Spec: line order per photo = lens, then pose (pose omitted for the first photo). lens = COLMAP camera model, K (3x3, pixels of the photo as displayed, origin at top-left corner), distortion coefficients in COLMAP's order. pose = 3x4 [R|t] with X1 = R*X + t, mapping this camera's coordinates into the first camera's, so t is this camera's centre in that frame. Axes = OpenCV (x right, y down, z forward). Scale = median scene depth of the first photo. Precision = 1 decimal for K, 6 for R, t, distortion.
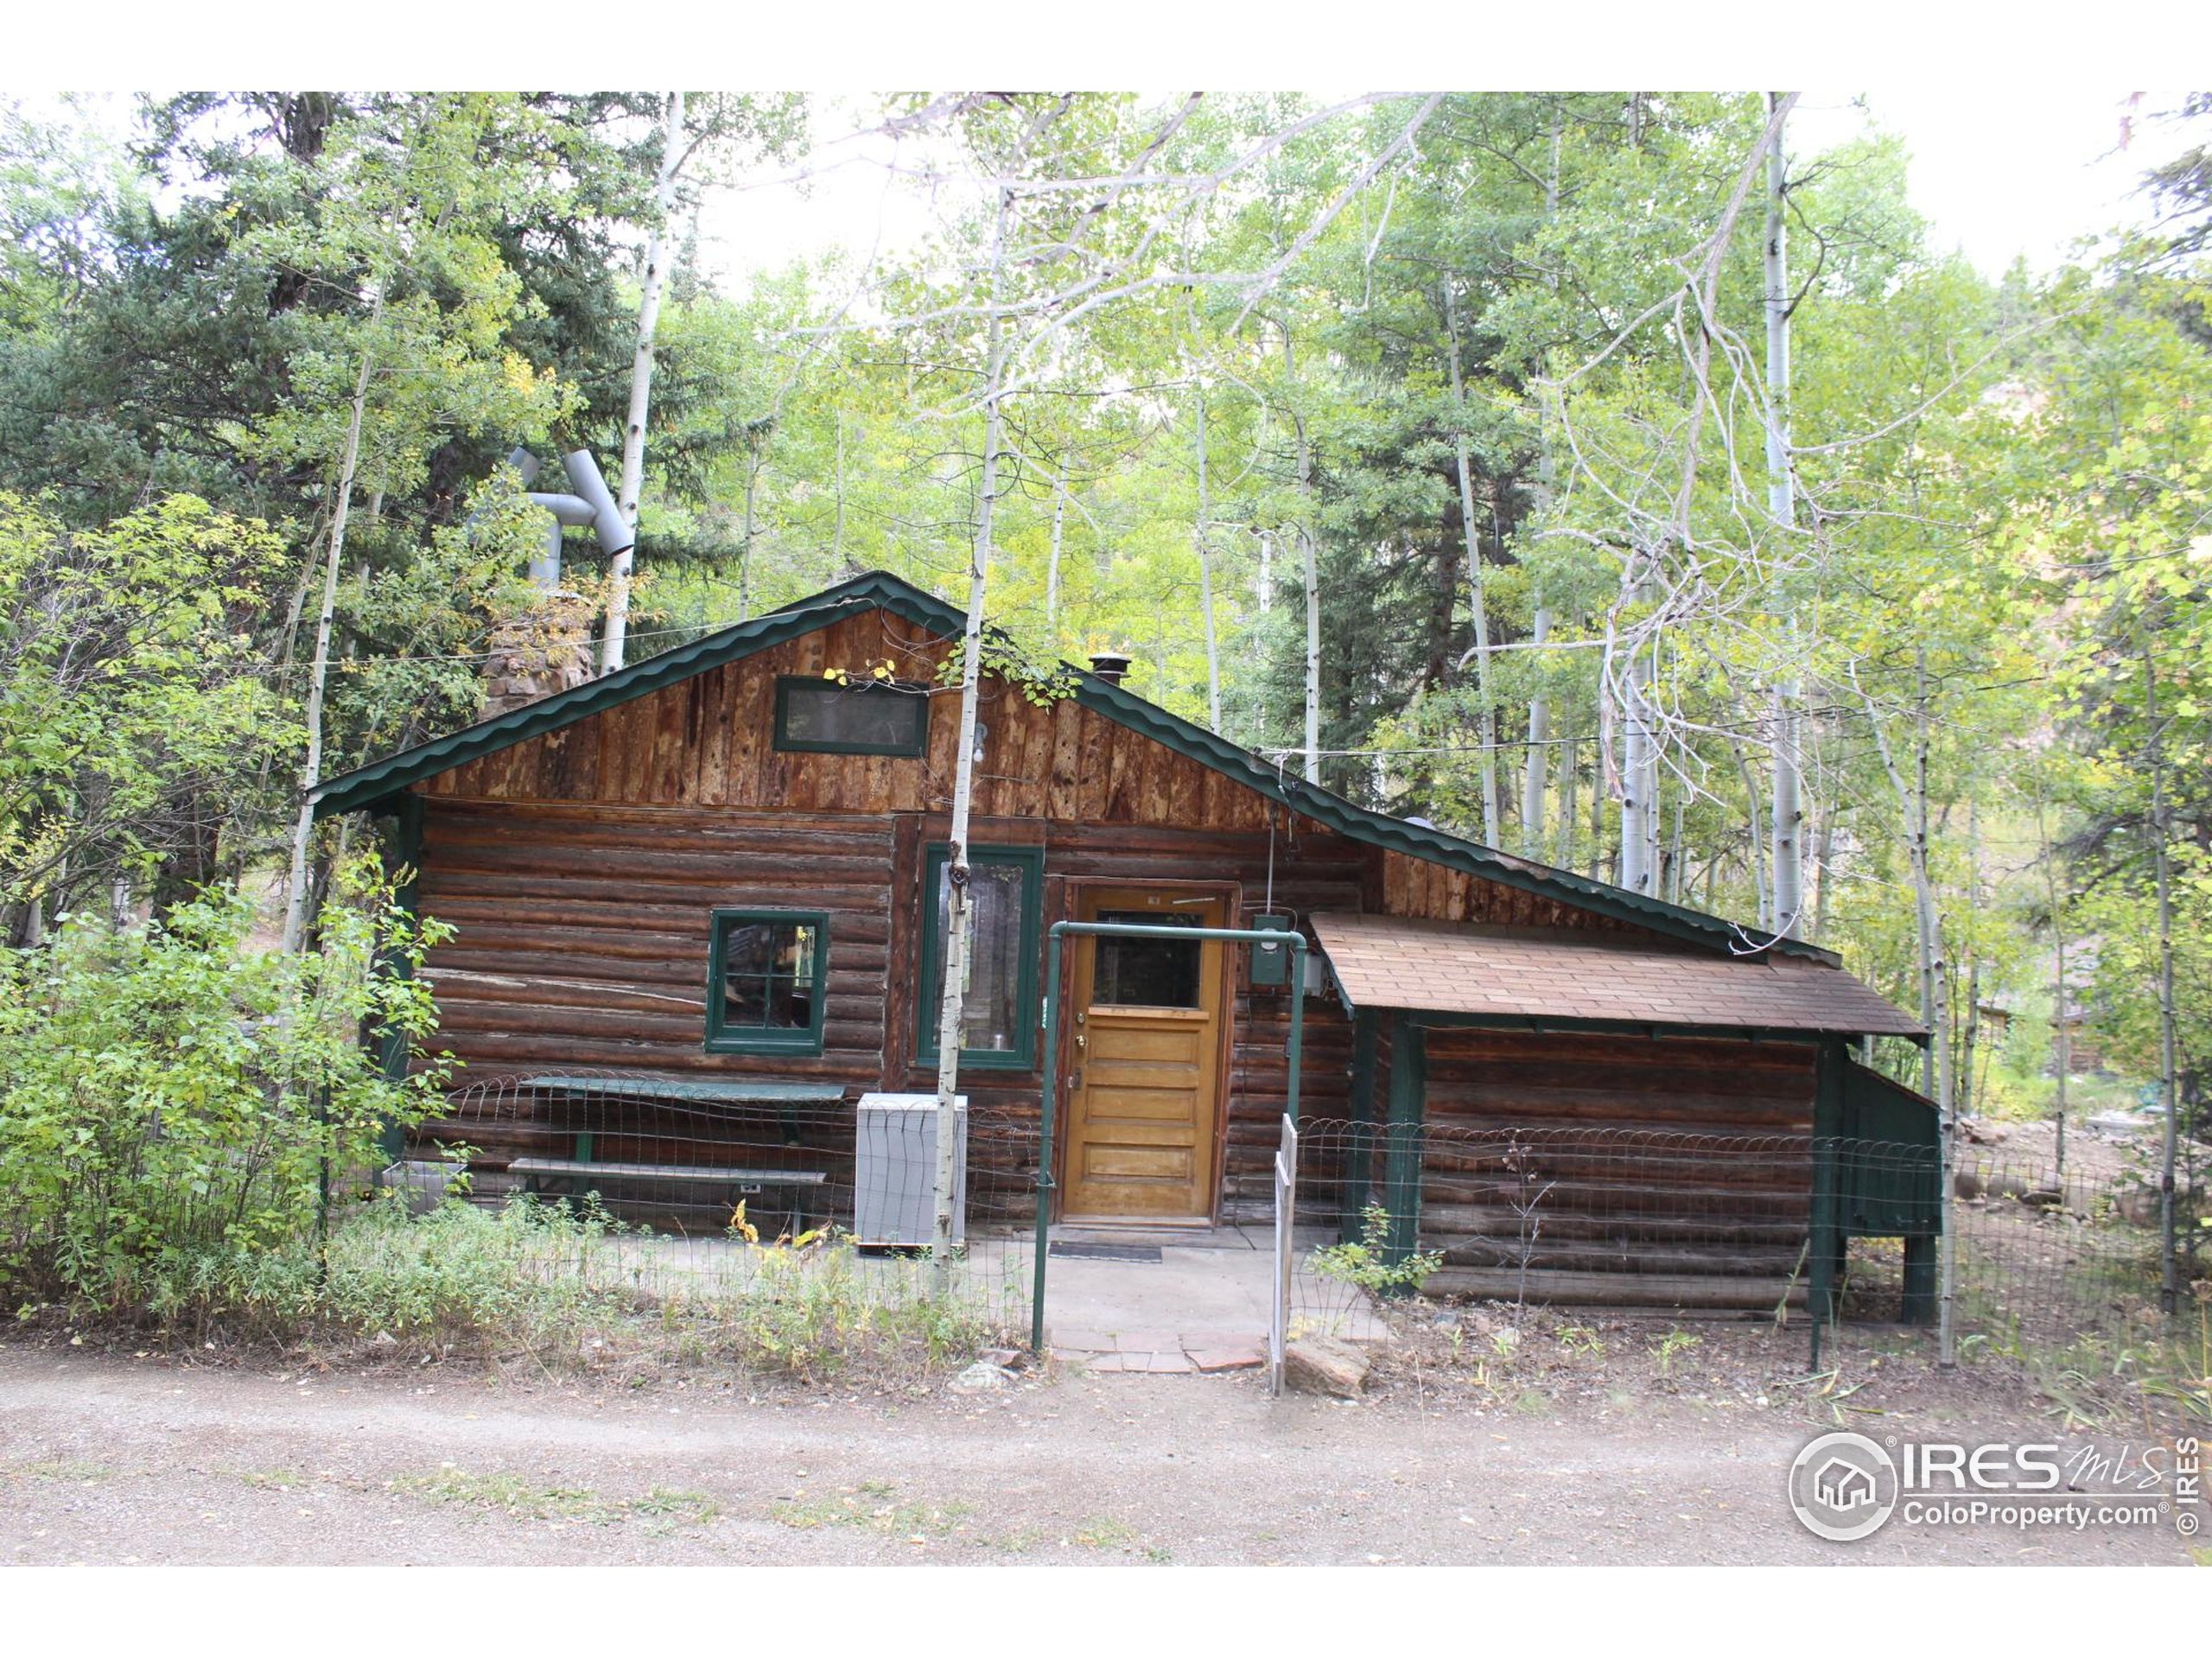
lens RADIAL K [[1857.1, 0, 1119.7], [0, 1857.1, 832.7], [0, 0, 1]] dist [-0.163217, 0.107203]
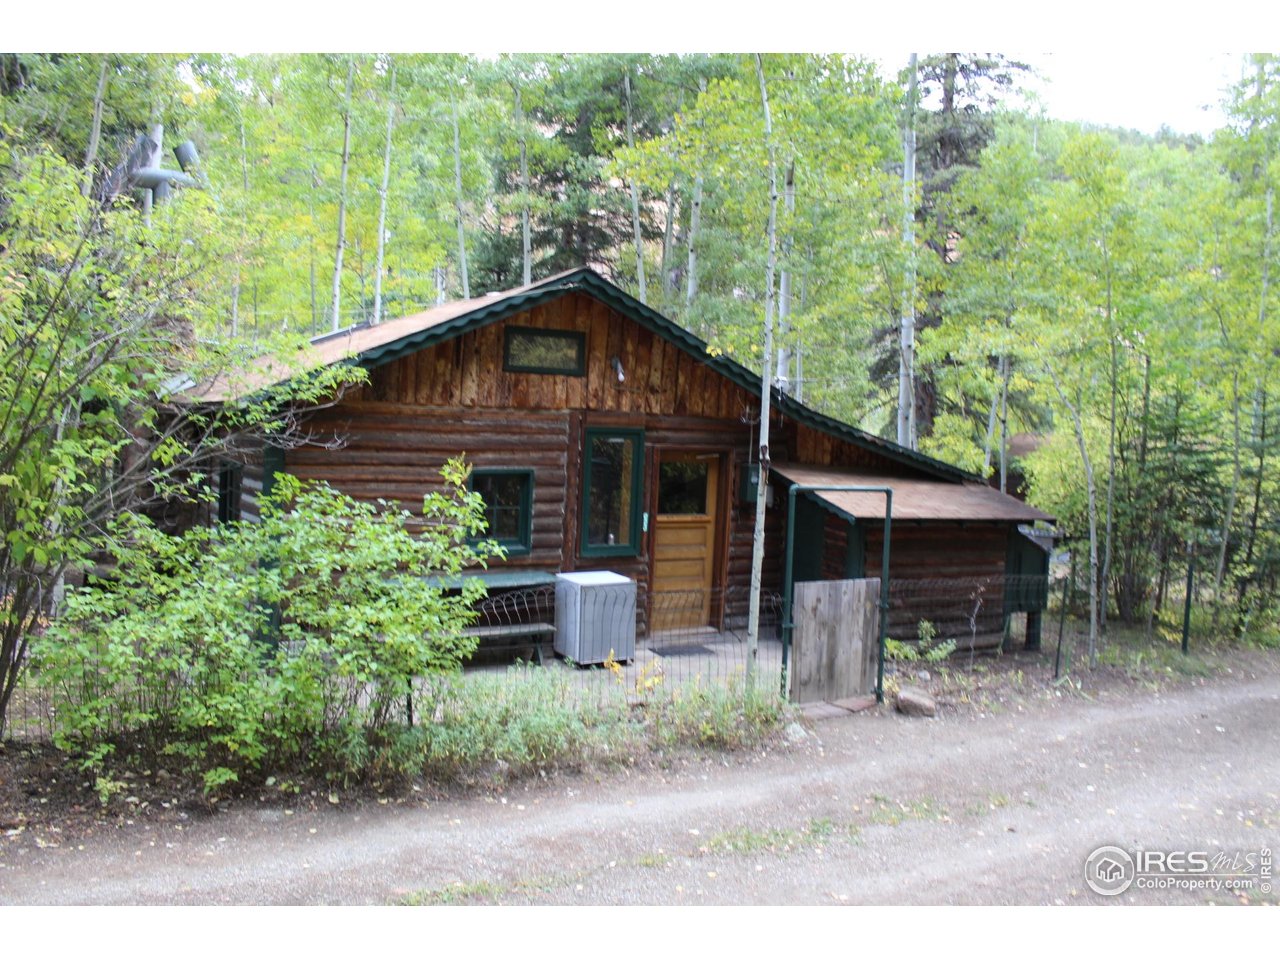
lens RADIAL K [[1074.6, 0, 647.9], [0, 1074.6, 481.8], [0, 0, 1]] dist [-0.163217, 0.107203]
pose [[0.887026, -0.028867, 0.460817, -0.512903], [-0.025218, 0.993525, 0.110781, -0.055545], [-0.461031, -0.109886, 0.880554, 0.096810]]
